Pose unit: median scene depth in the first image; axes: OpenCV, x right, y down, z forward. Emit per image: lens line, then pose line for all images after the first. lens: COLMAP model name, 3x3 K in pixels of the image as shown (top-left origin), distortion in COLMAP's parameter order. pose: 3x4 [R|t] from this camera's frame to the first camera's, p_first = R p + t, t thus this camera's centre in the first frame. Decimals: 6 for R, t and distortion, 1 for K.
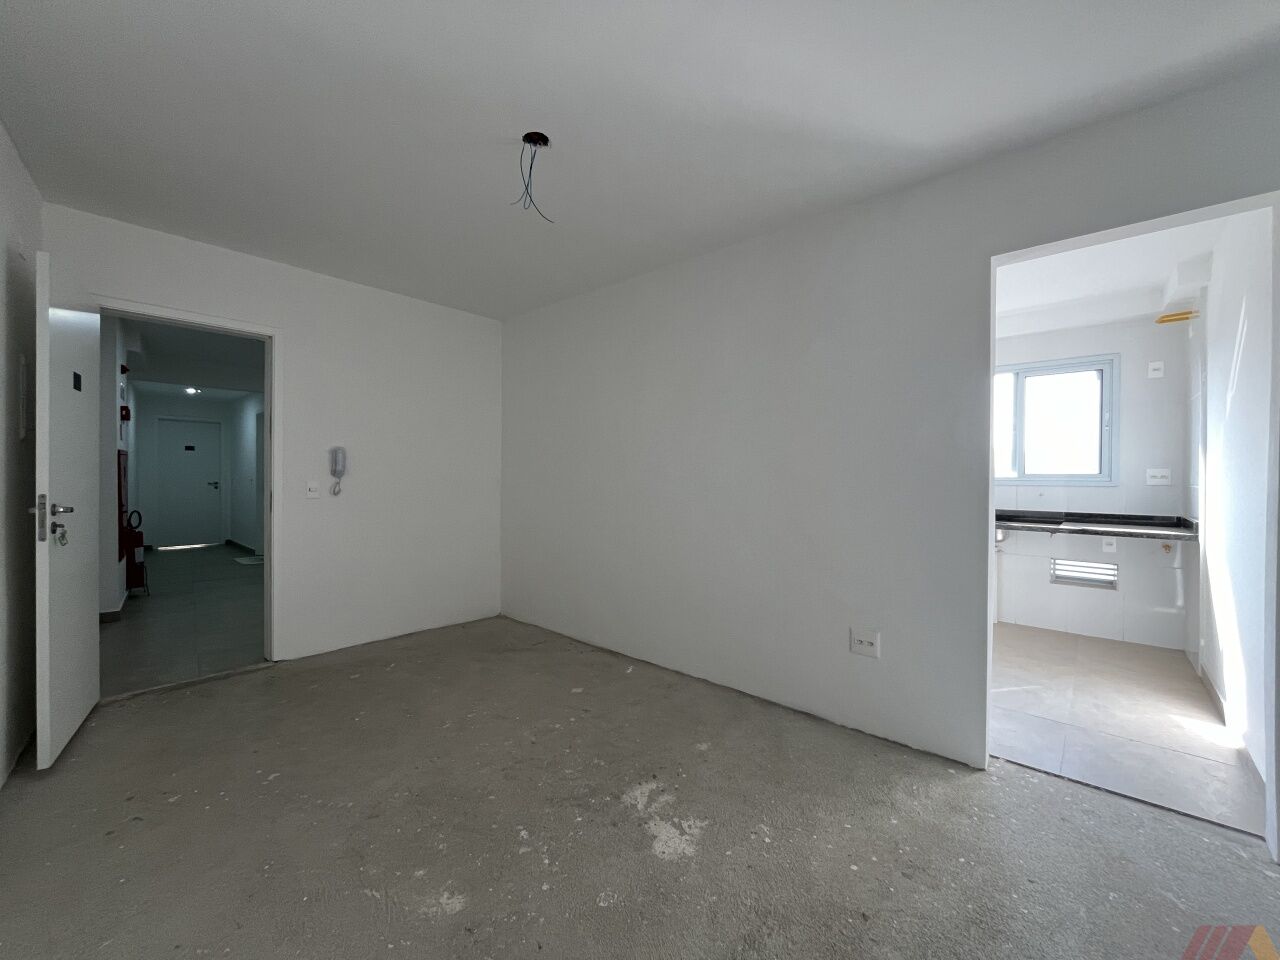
lens RADIAL K [[526.4, 0, 641.2], [0, 526.4, 477.9], [0, 0, 1]] dist [0.000936, 0.000175]
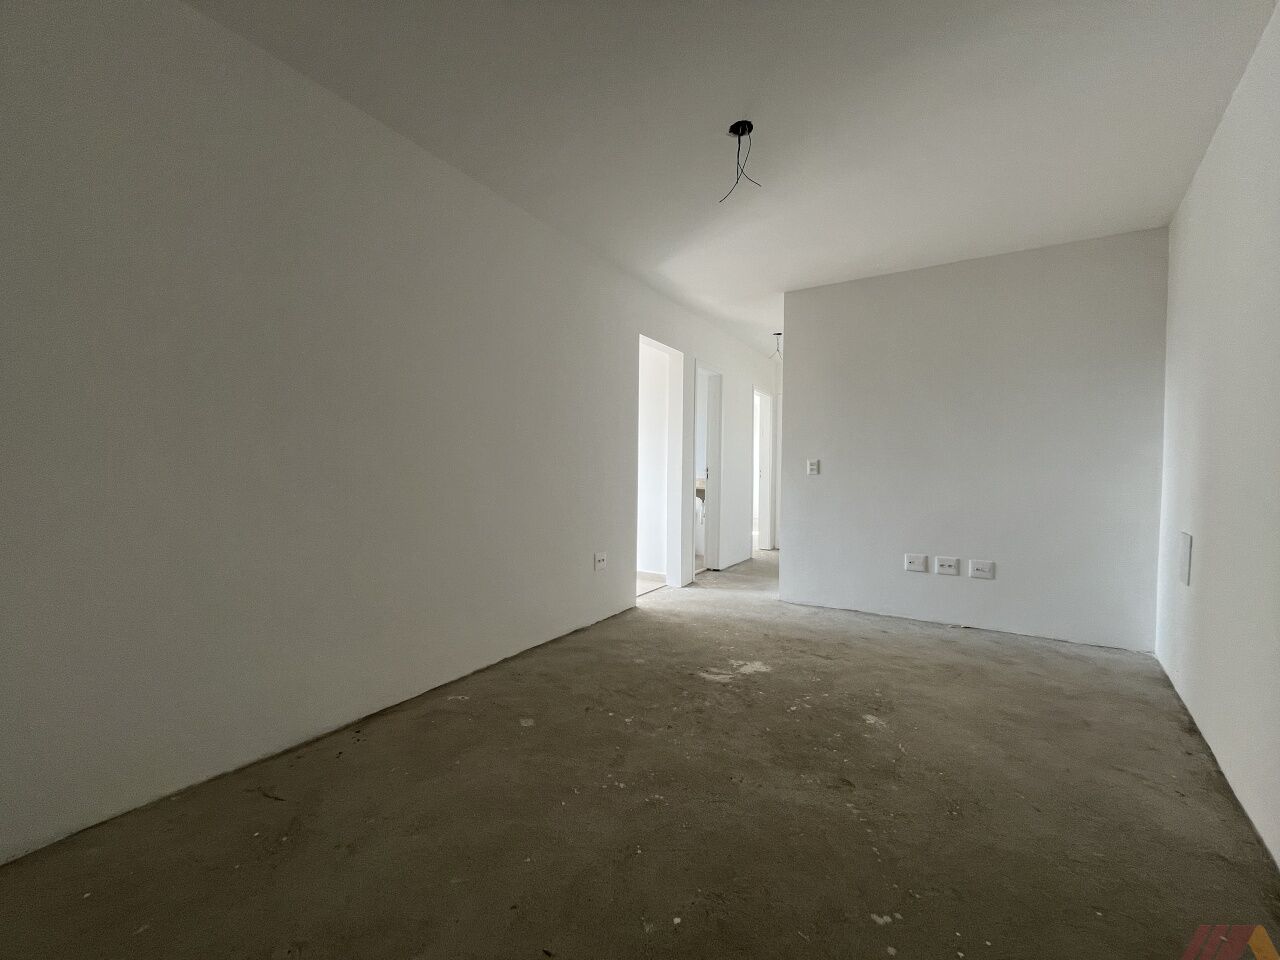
lens RADIAL K [[538.9, 0, 640.0], [0, 538.9, 480.0], [0, 0, 1]] dist [0.001290, 0.000185]
pose [[-0.195490, -0.027182, 0.980329, -1.256513], [-0.007673, 0.999628, 0.026187, 0.065306], [-0.980676, -0.002403, -0.195626, 1.422051]]
